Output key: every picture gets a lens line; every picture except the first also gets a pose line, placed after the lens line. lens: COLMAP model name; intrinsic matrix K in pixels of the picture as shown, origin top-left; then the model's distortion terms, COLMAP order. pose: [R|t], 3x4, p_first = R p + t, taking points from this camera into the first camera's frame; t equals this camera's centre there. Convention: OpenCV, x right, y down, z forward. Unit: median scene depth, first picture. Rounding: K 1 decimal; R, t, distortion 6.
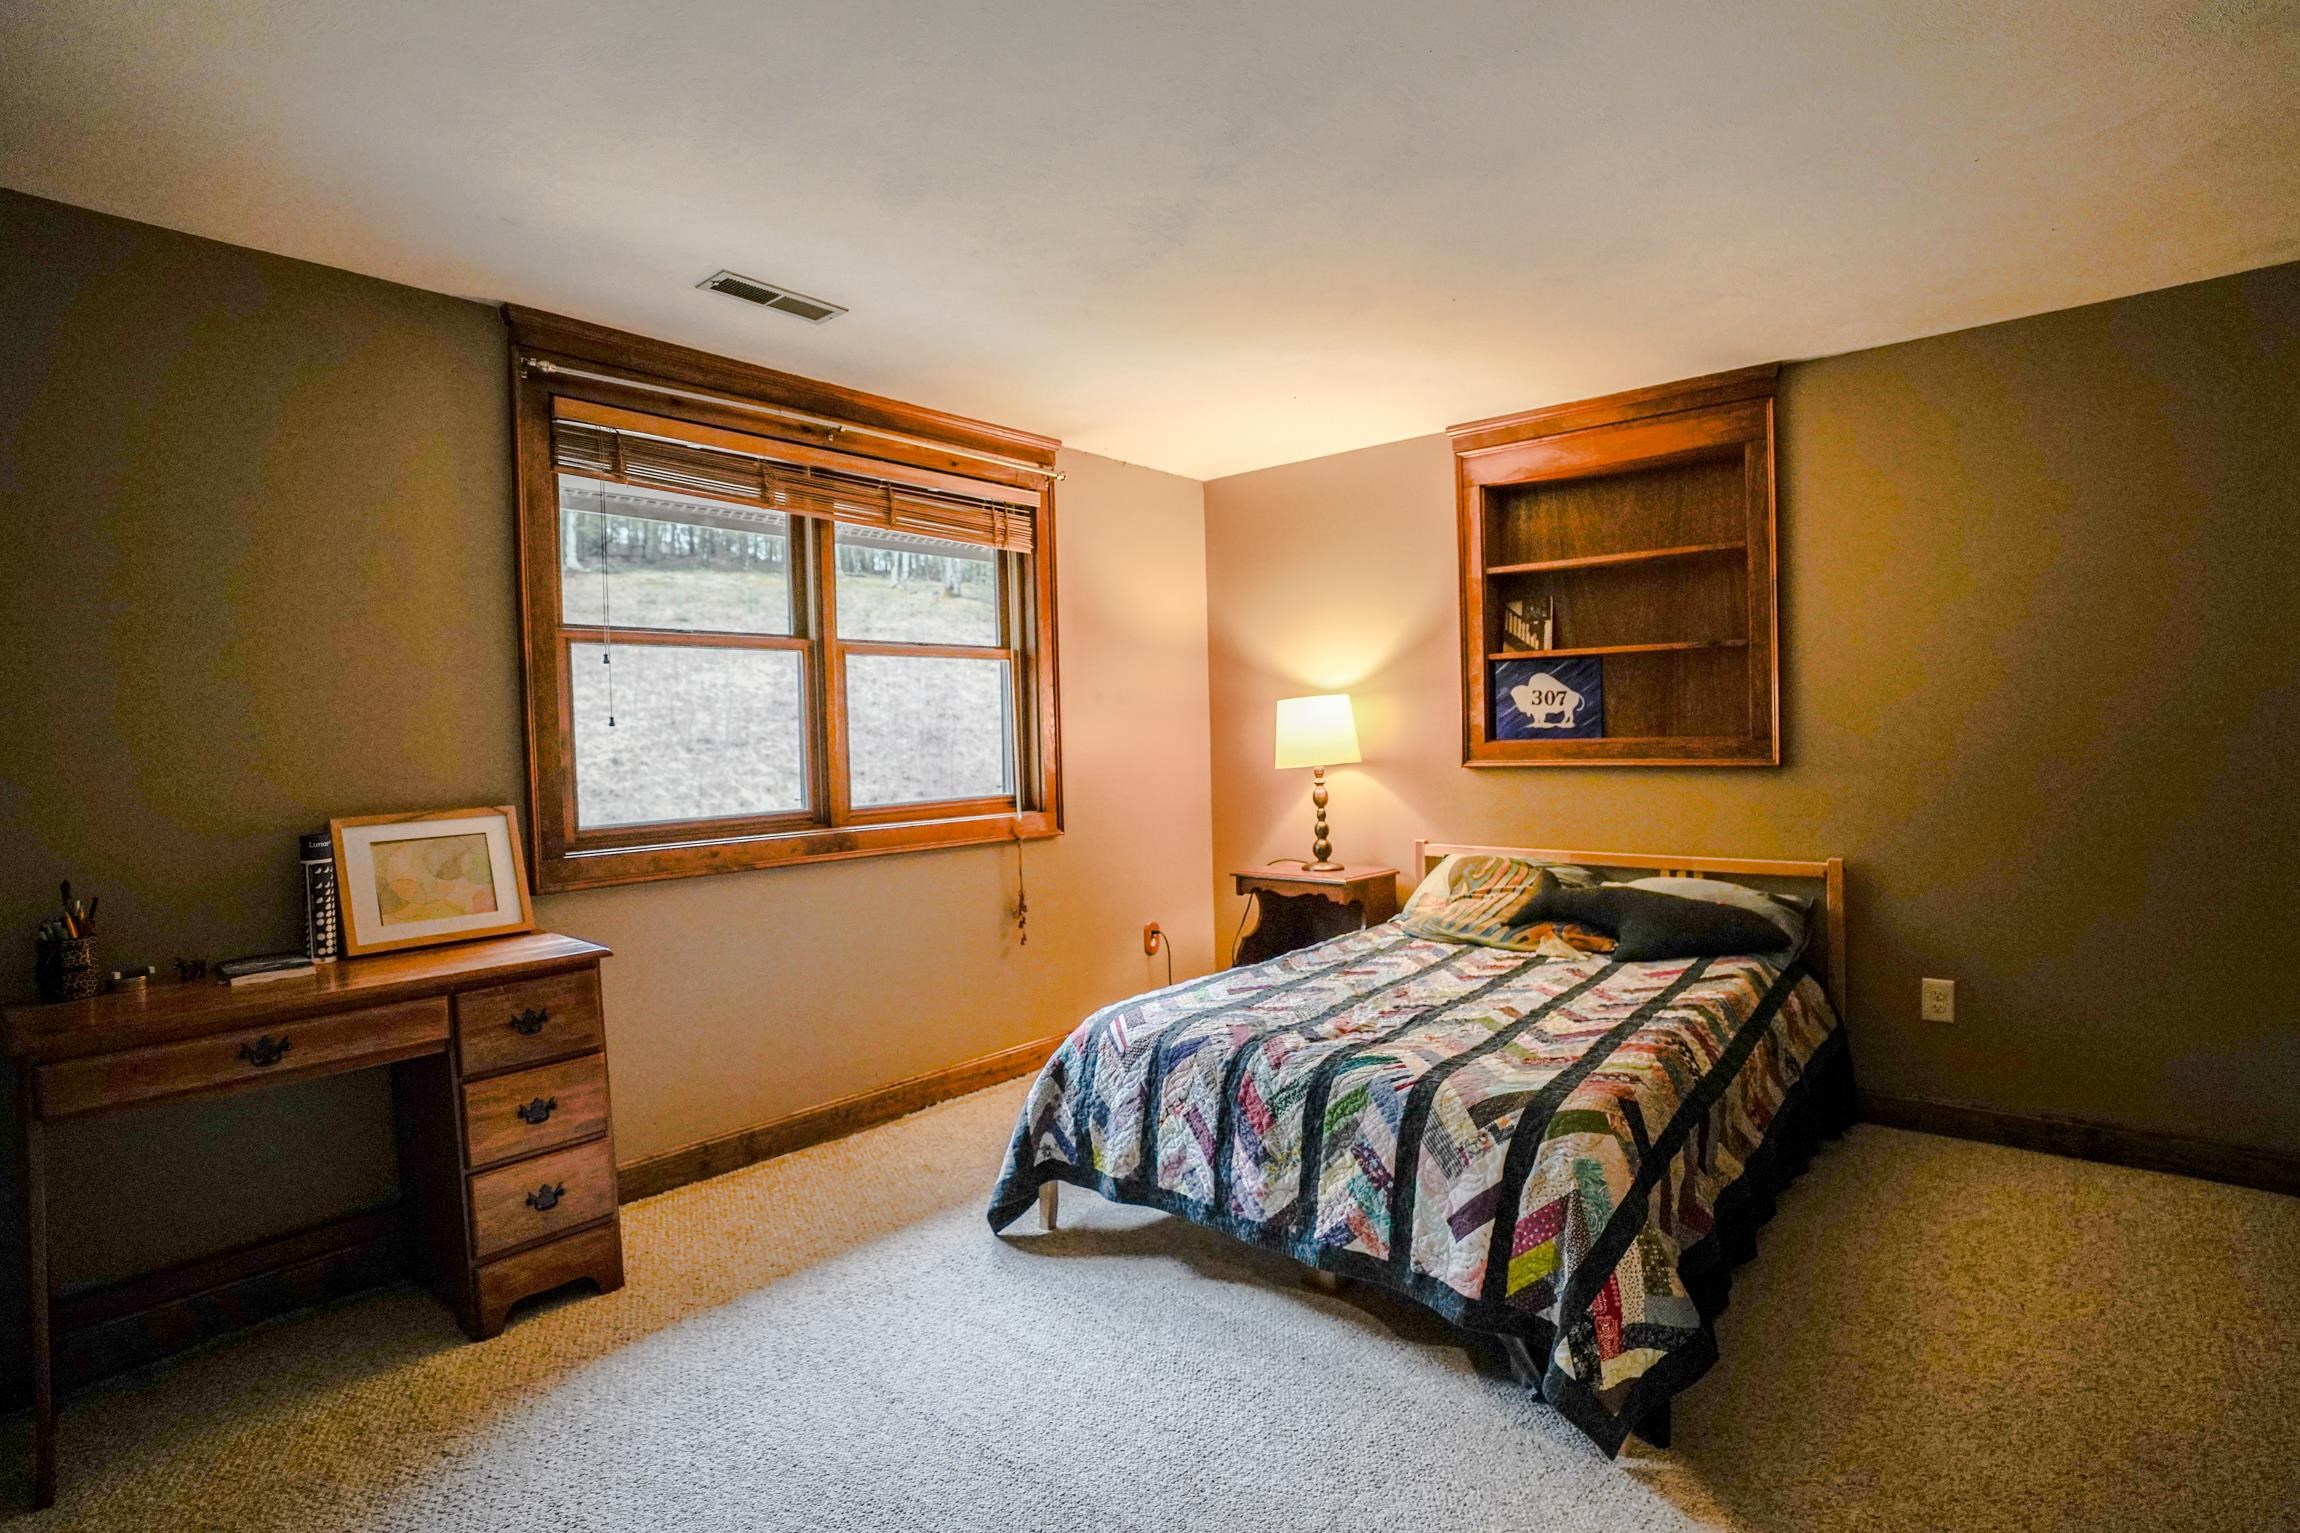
lens RADIAL K [[1078.1, 0, 1150.0], [0, 1078.1, 766.5], [0, 0, 1]] dist [-0.061220, 0.018042]
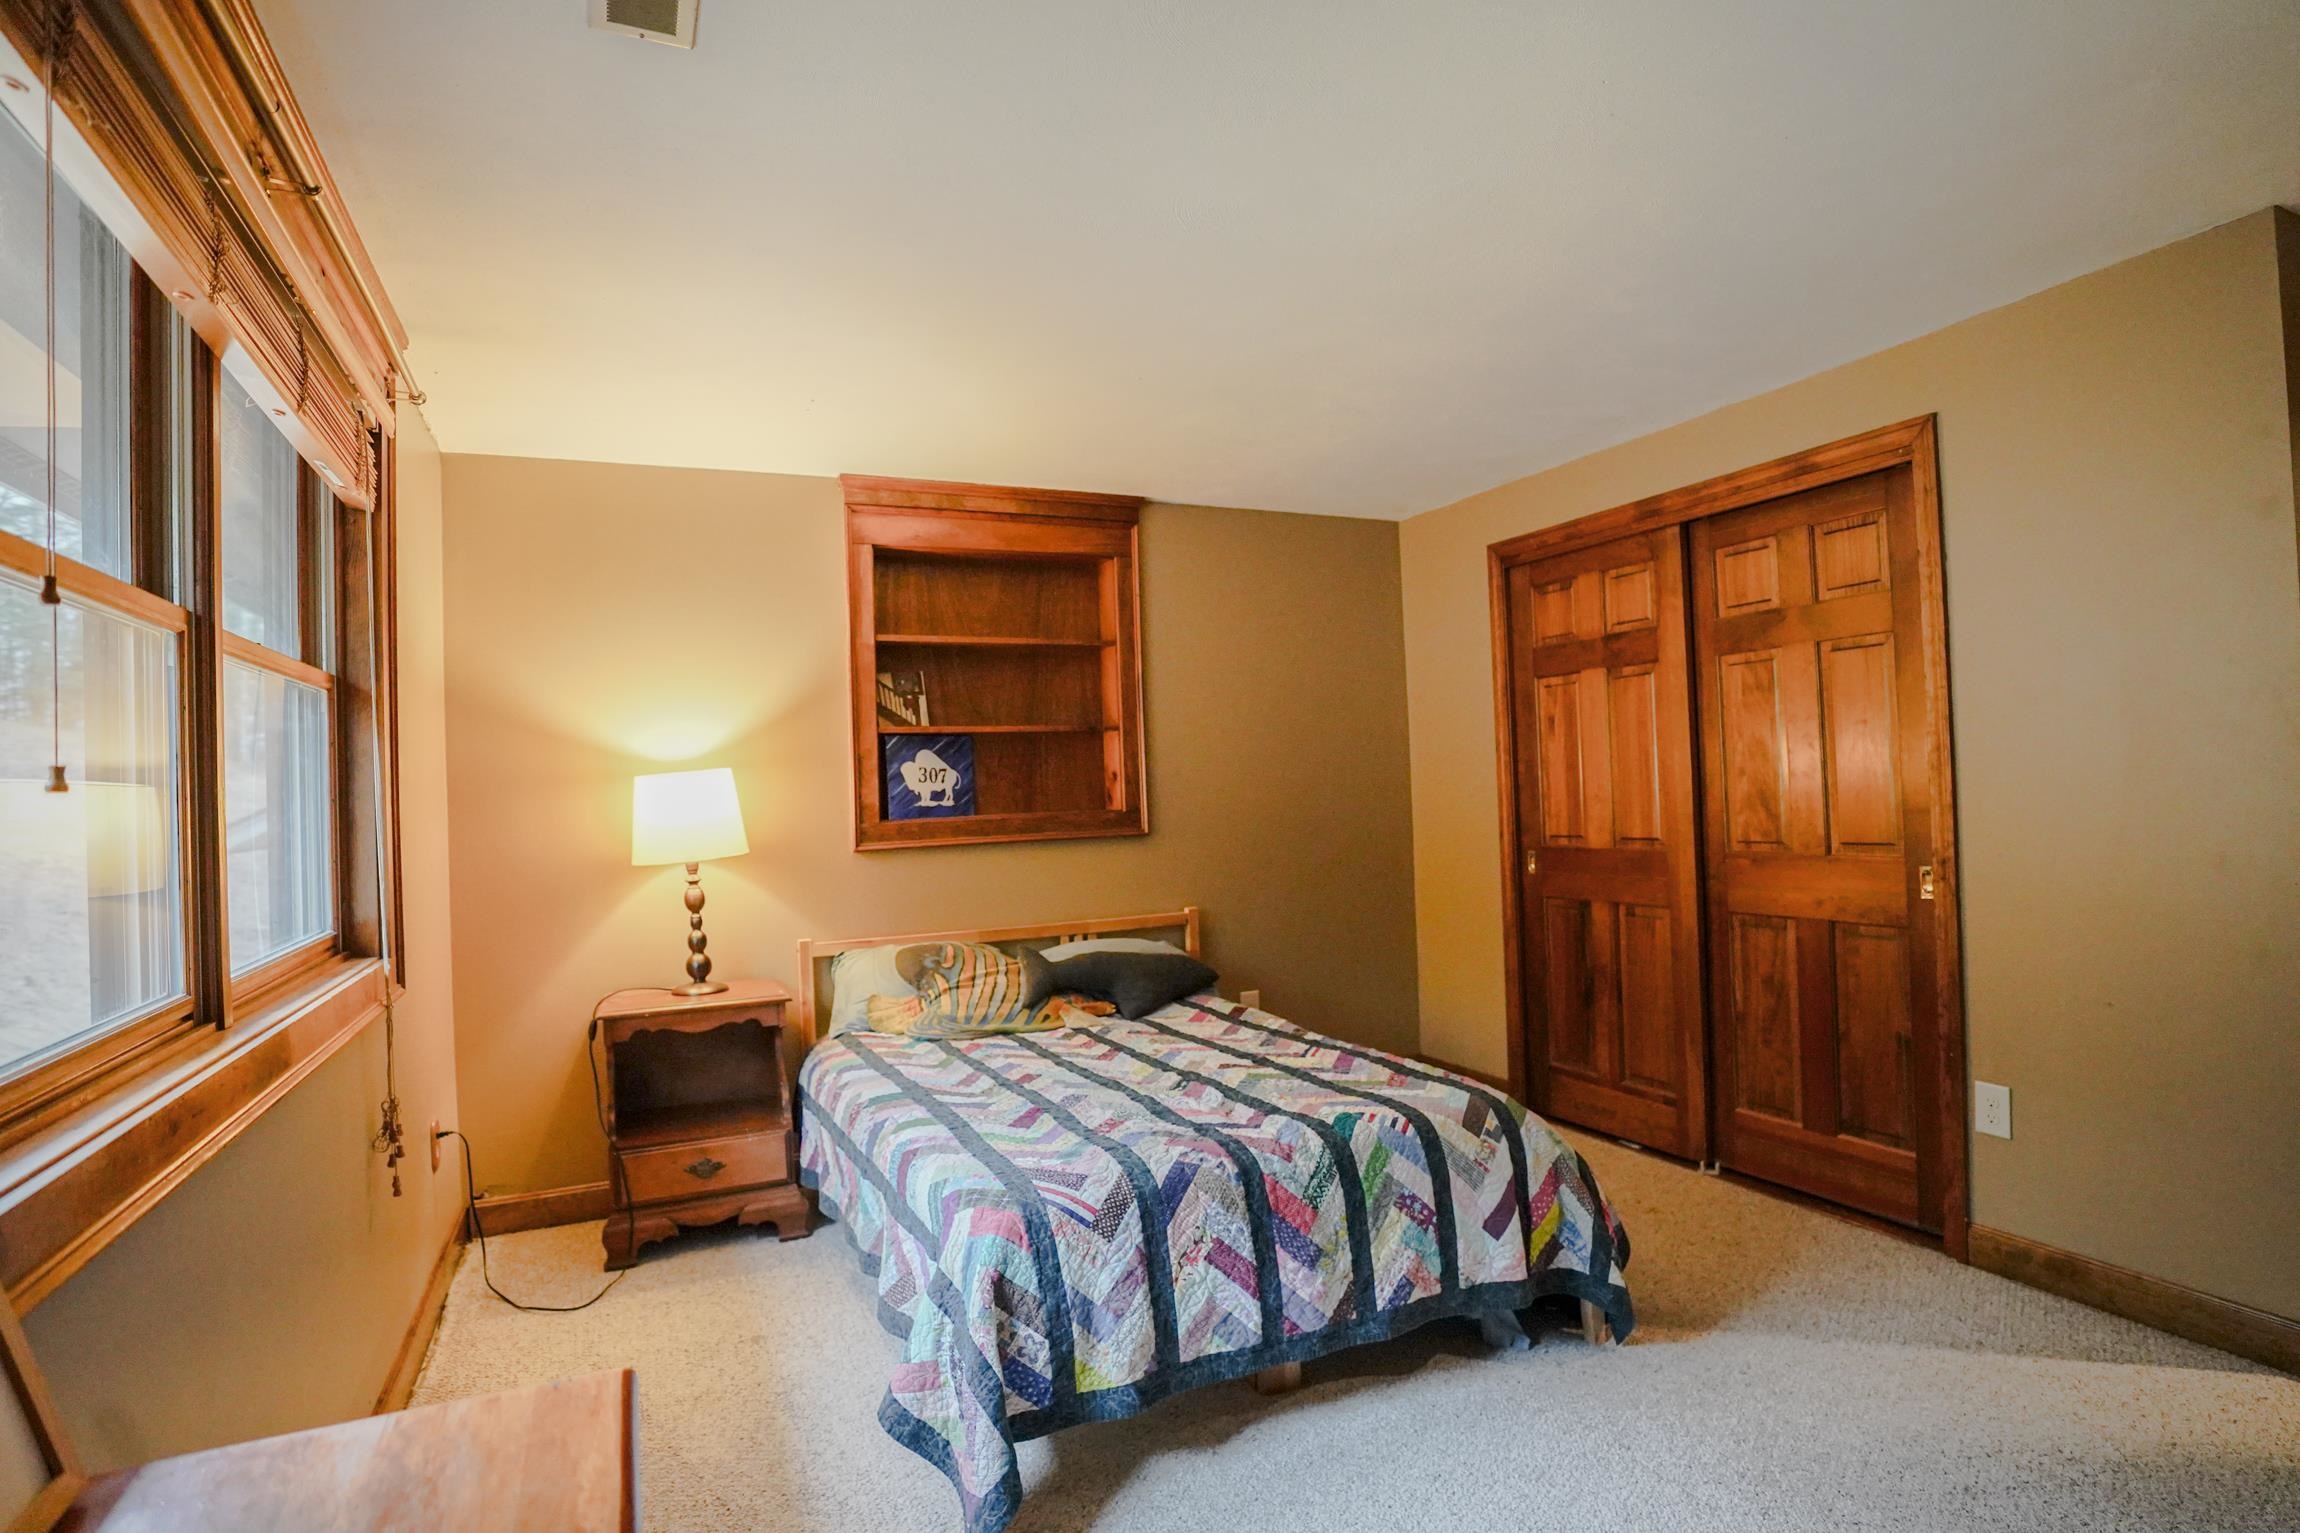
lens RADIAL K [[1137.9, 0, 1140.0], [0, 1137.9, 770.6], [0, 0, 1]] dist [-0.070841, 0.022285]
pose [[0.435980, 0.023072, 0.899660, -0.518871], [0.053534, 0.997236, -0.051517, -0.005920], [-0.898363, 0.070623, 0.433540, 0.425424]]
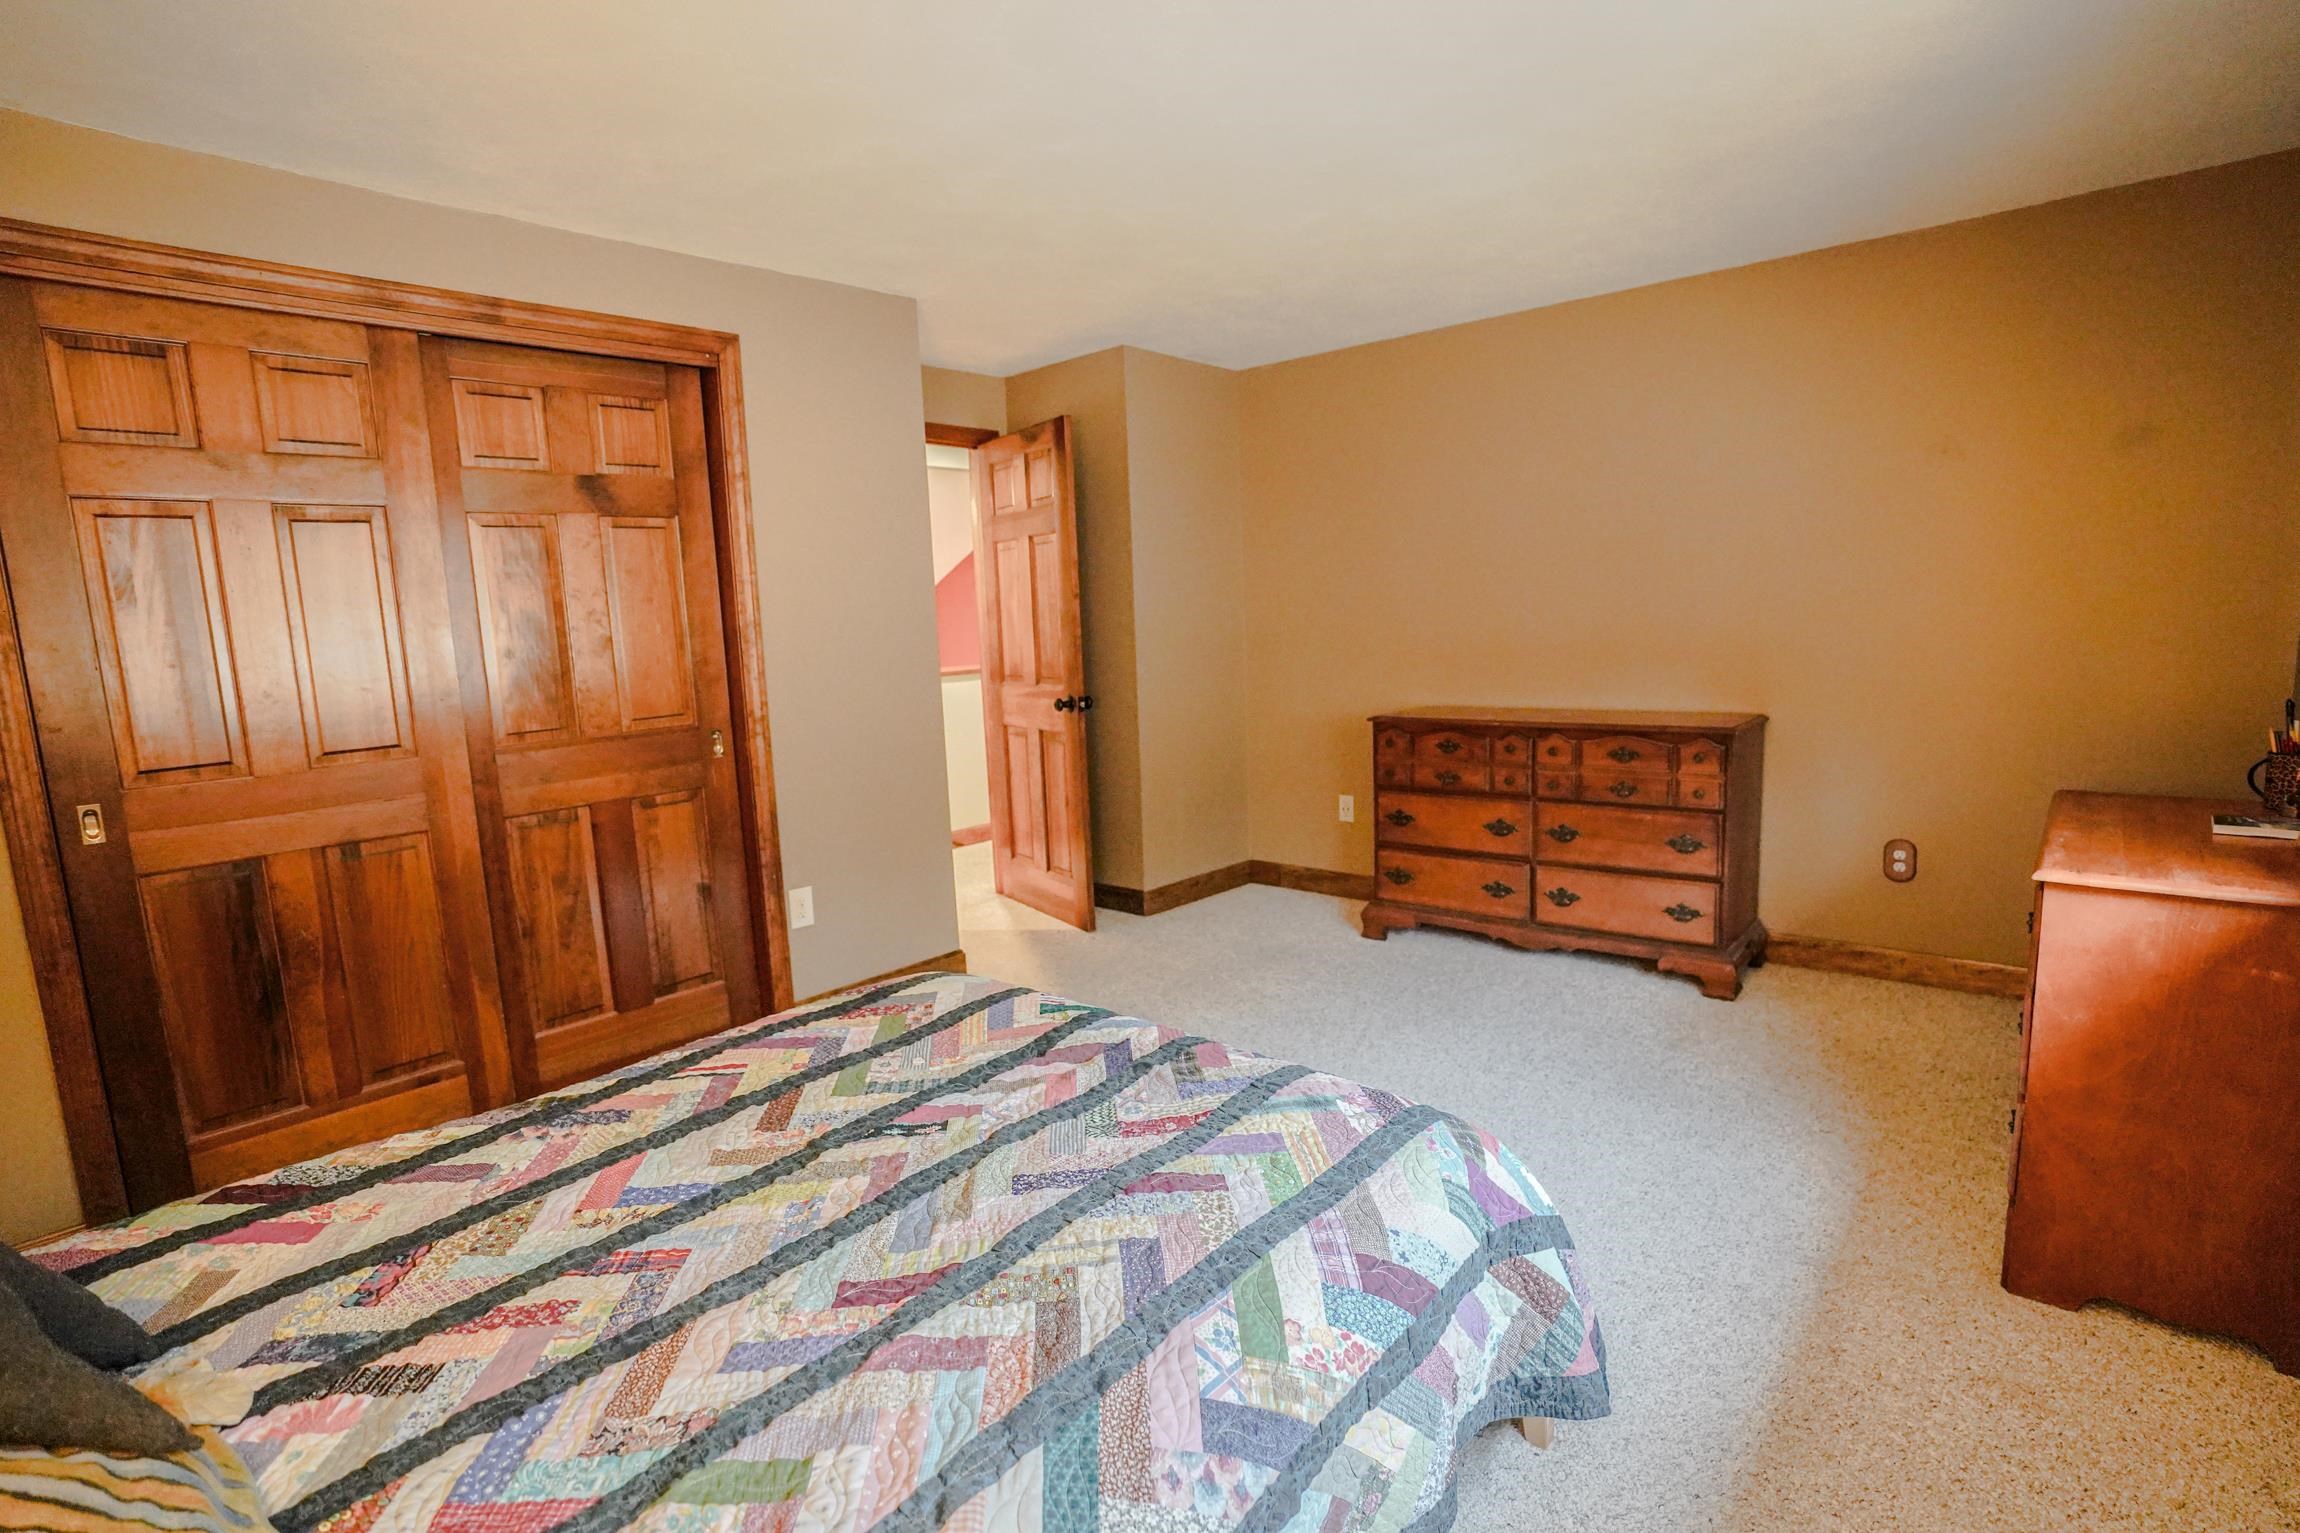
lens RADIAL K [[1078.1, 0, 1150.0], [0, 1078.1, 766.5], [0, 0, 1]] dist [-0.061220, 0.018042]
pose [[-0.996904, 0.059648, 0.051233, 0.050936], [0.067505, 0.983364, 0.168637, -0.043418], [-0.040322, 0.171574, -0.984346, 1.137858]]
